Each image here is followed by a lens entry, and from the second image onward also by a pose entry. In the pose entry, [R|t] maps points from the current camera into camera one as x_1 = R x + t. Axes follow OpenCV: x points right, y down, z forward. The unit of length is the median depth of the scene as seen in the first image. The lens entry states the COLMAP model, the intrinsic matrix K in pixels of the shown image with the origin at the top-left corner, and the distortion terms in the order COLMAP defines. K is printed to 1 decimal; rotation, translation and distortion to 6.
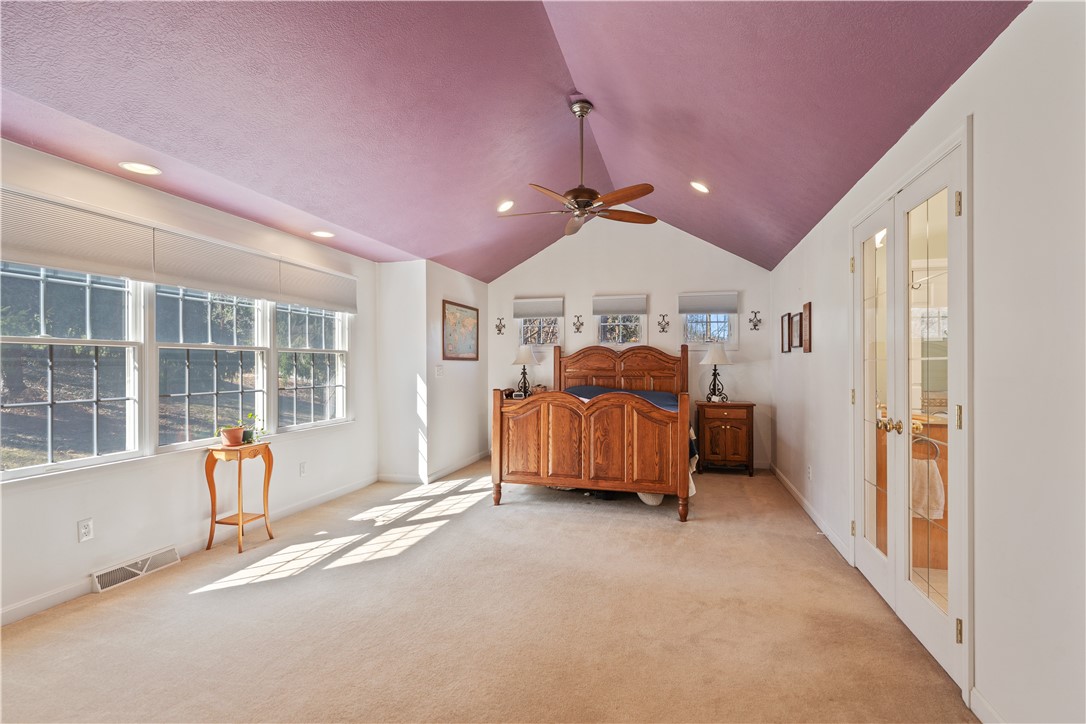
lens RADIAL K [[496.2, 0, 549.9], [0, 496.2, 357.4], [0, 0, 1]] dist [0.002447, -0.009171]
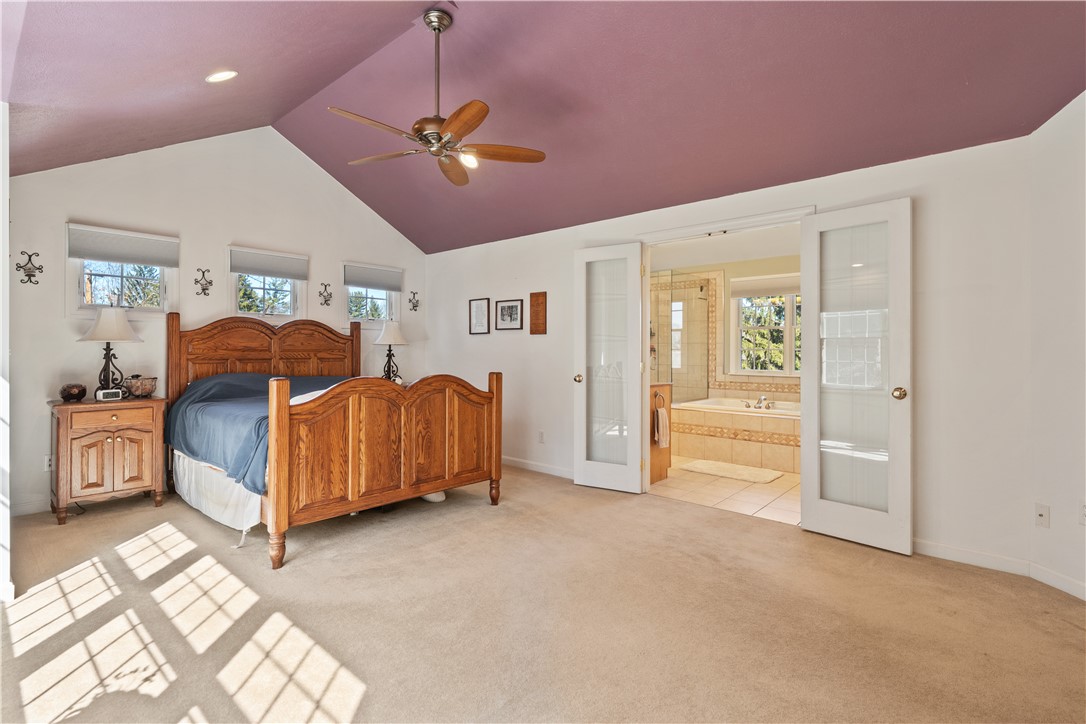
lens RADIAL K [[496.2, 0, 549.9], [0, 496.2, 357.4], [0, 0, 1]] dist [0.002447, -0.009171]
pose [[0.462666, -0.009358, 0.886483, -0.501196], [-0.016538, 0.999679, 0.019184, 0.021531], [-0.886378, -0.023536, 0.462363, 0.432089]]
